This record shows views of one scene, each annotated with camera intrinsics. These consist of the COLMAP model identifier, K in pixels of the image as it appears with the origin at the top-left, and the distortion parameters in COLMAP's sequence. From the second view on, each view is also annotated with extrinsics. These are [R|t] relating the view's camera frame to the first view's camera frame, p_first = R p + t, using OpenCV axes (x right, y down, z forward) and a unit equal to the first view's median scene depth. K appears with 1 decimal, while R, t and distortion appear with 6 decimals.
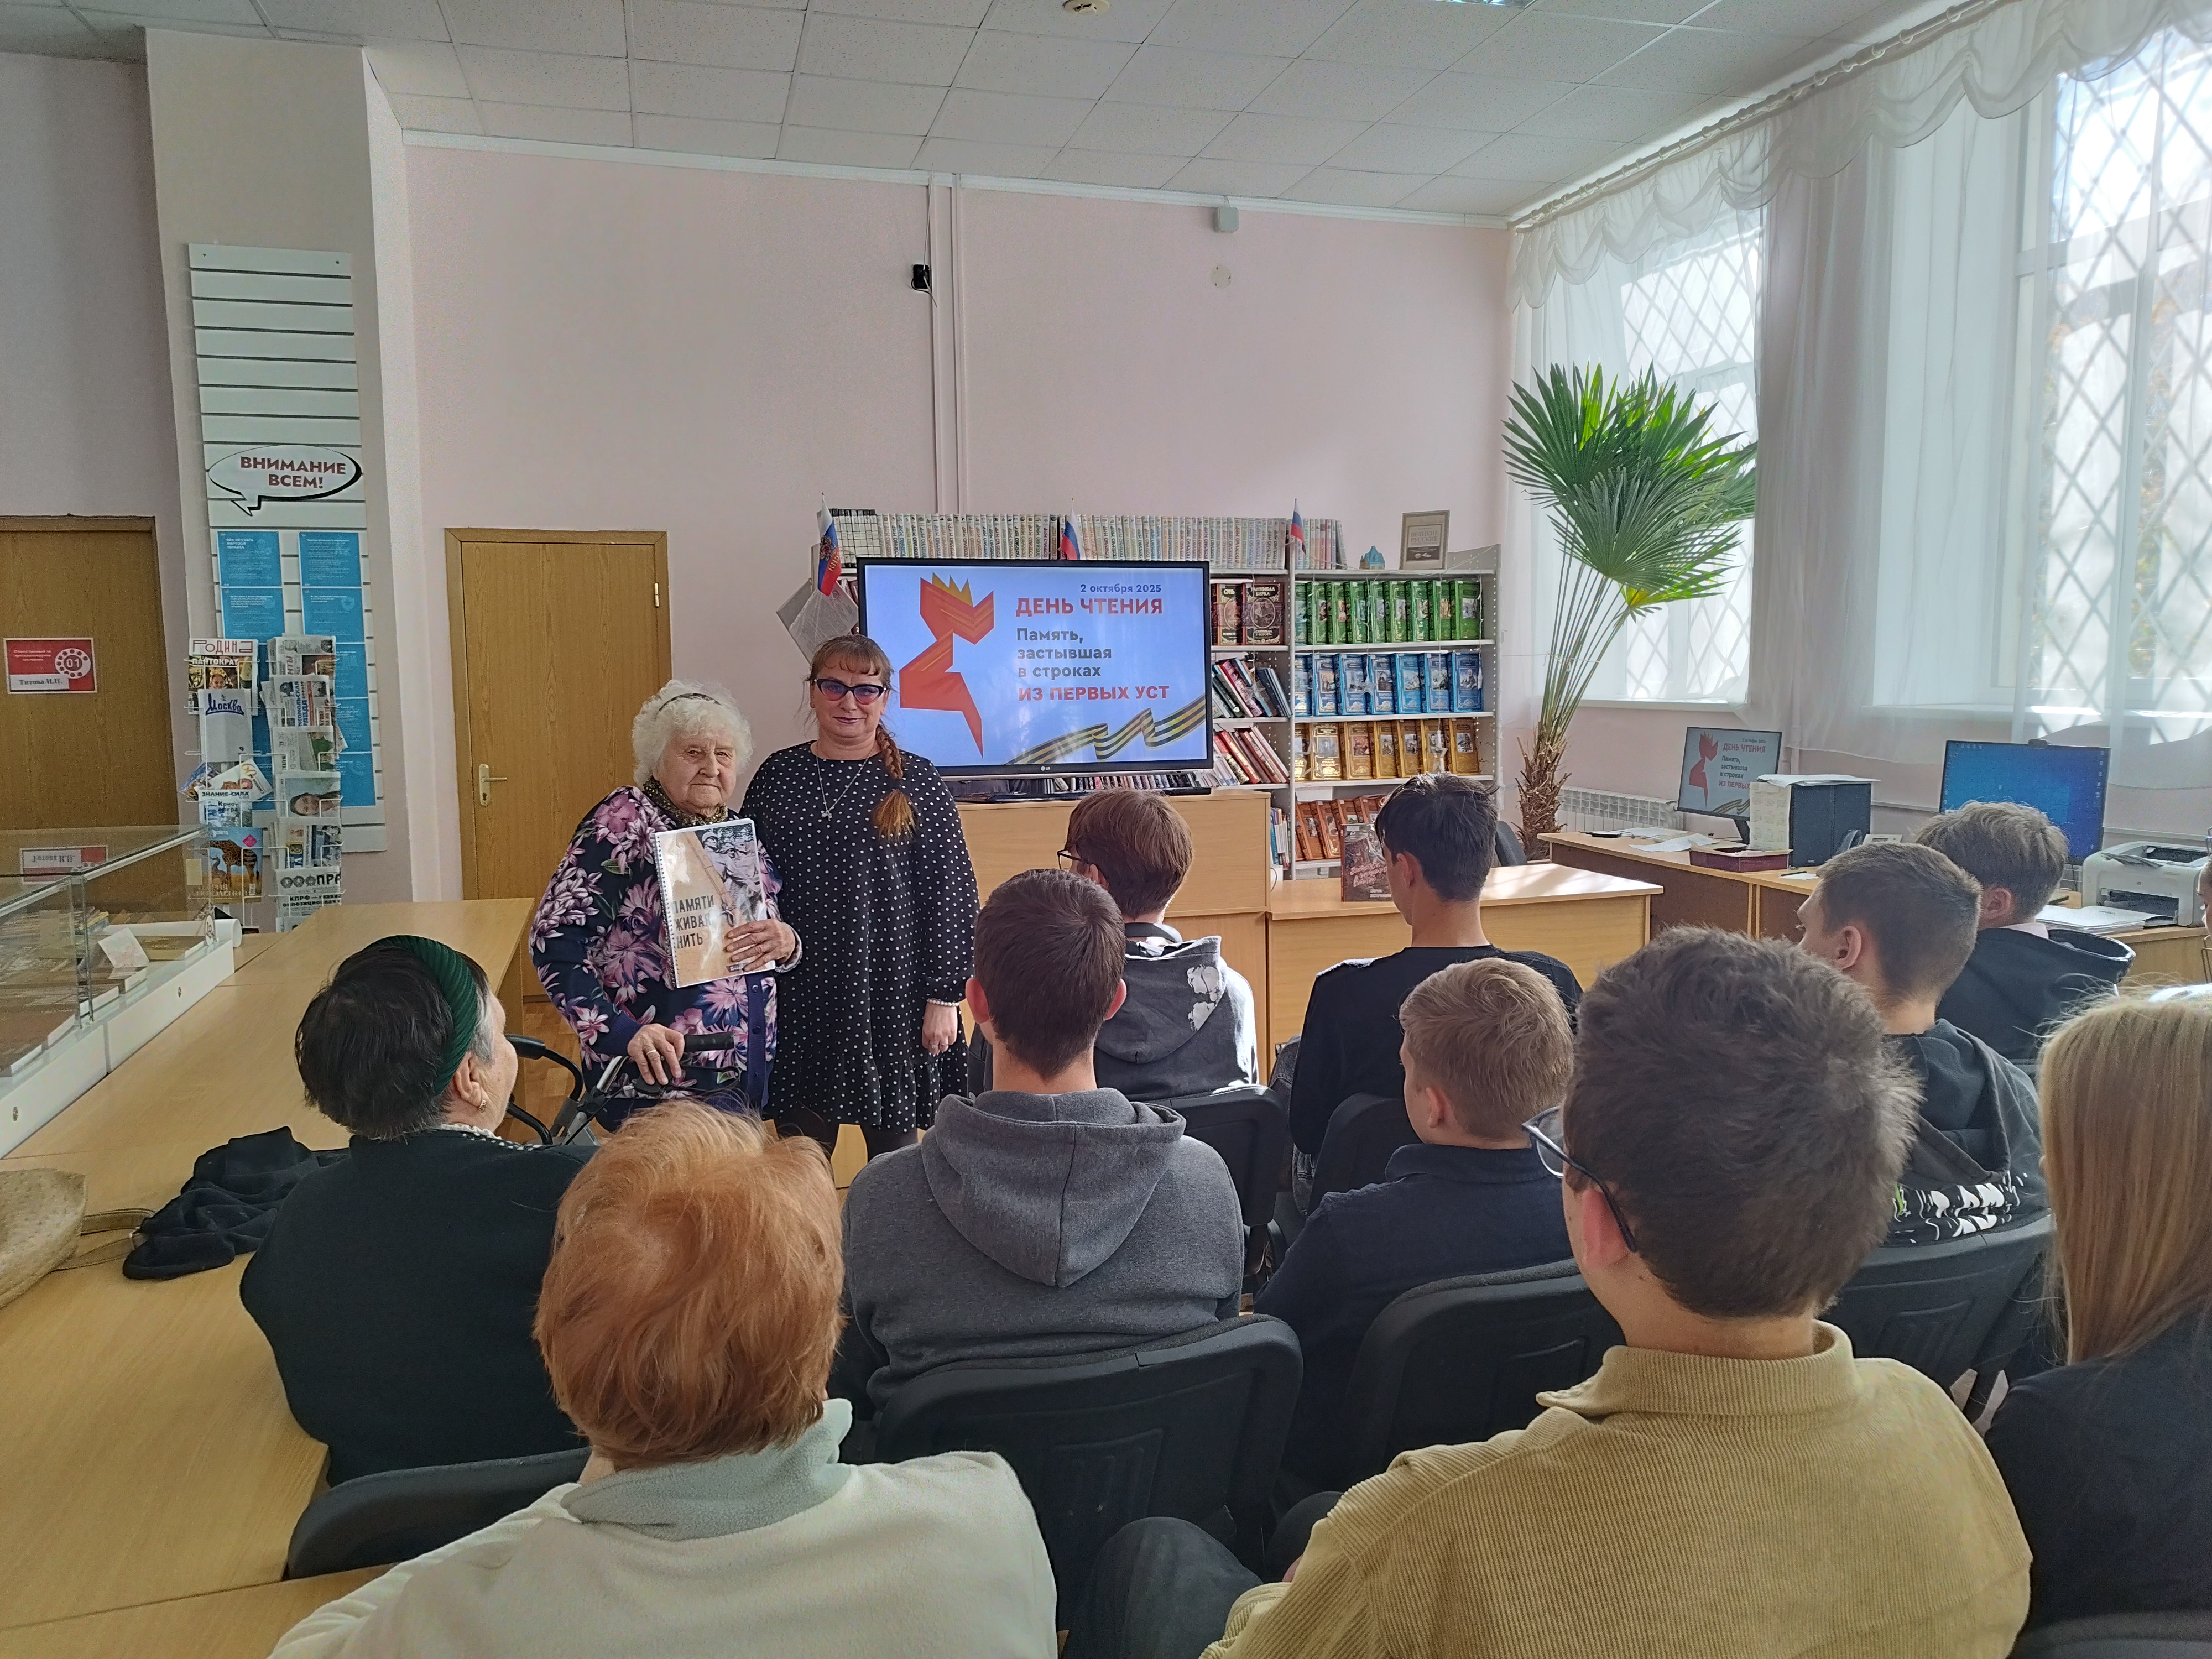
lens RADIAL K [[1587.7, 0, 1109.4], [0, 1587.7, 837.2], [0, 0, 1]] dist [0.032340, -0.014865]
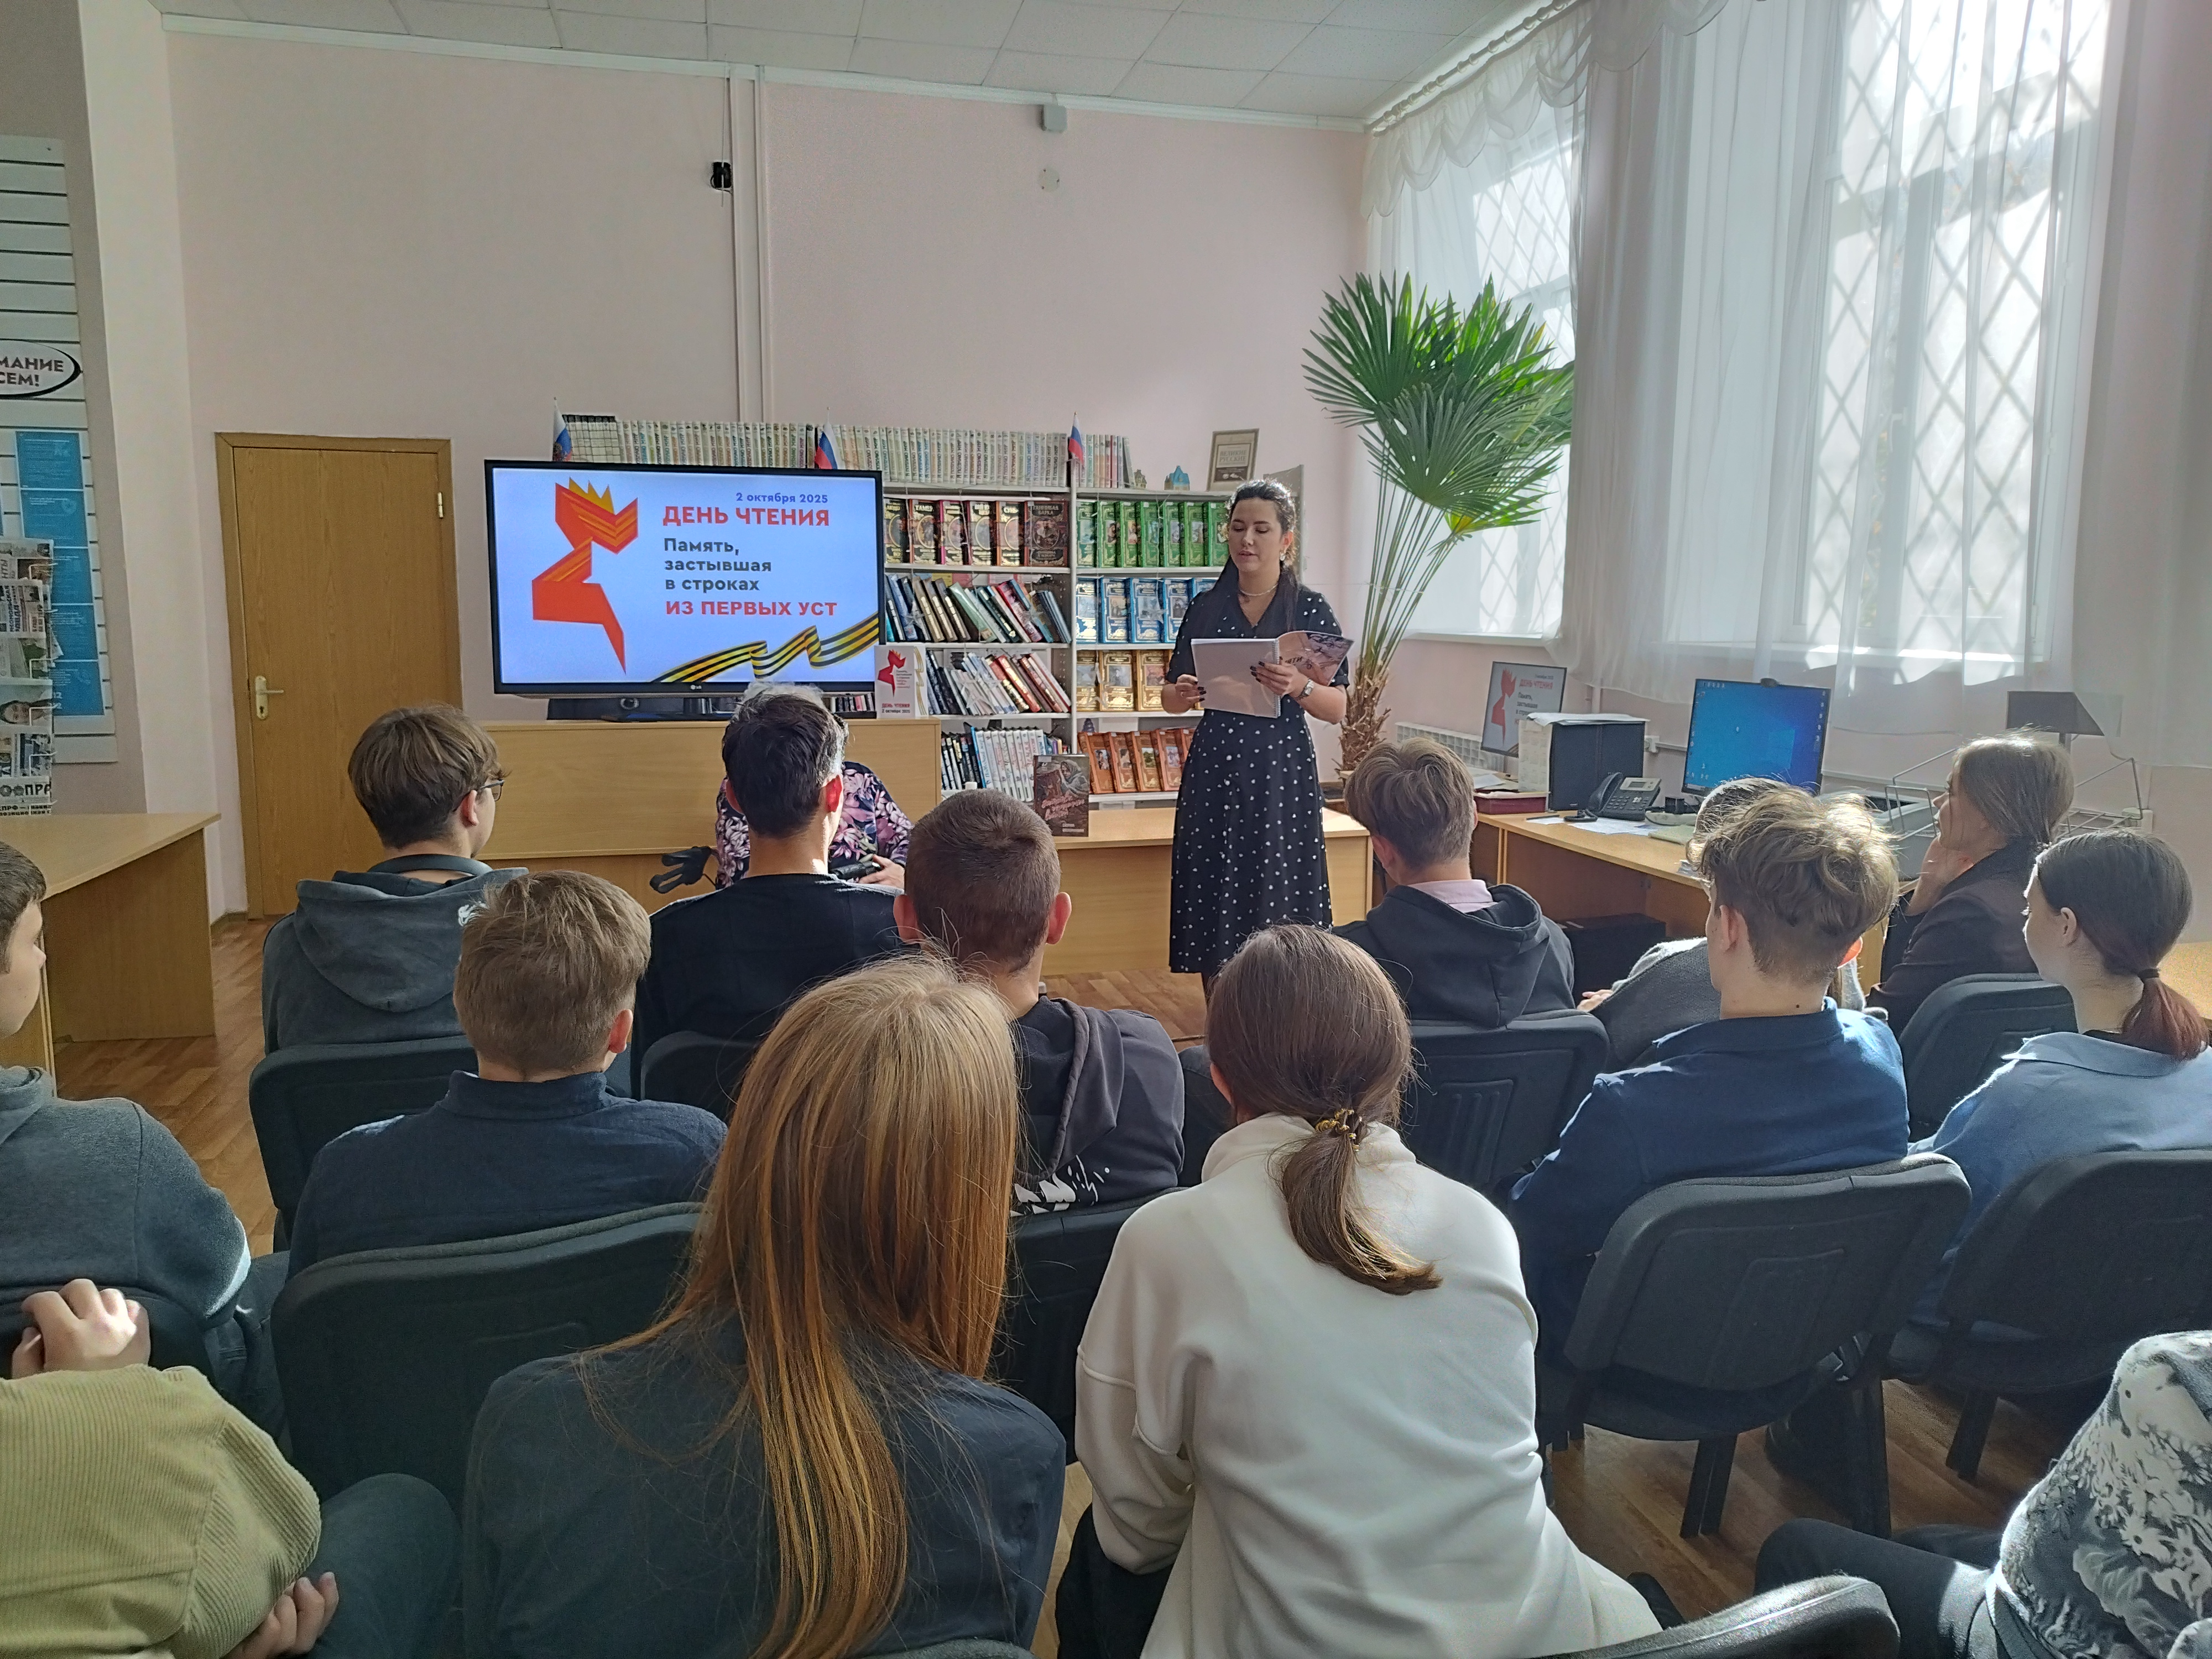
lens RADIAL K [[1591.7, 0, 1103.6], [0, 1591.7, 834.7], [0, 0, 1]] dist [0.016235, -0.004898]
pose [[0.999038, 0.022772, -0.037480, 0.171904], [-0.021284, 0.998988, 0.039628, 0.001144], [0.038345, -0.038793, 0.998511, 0.040236]]
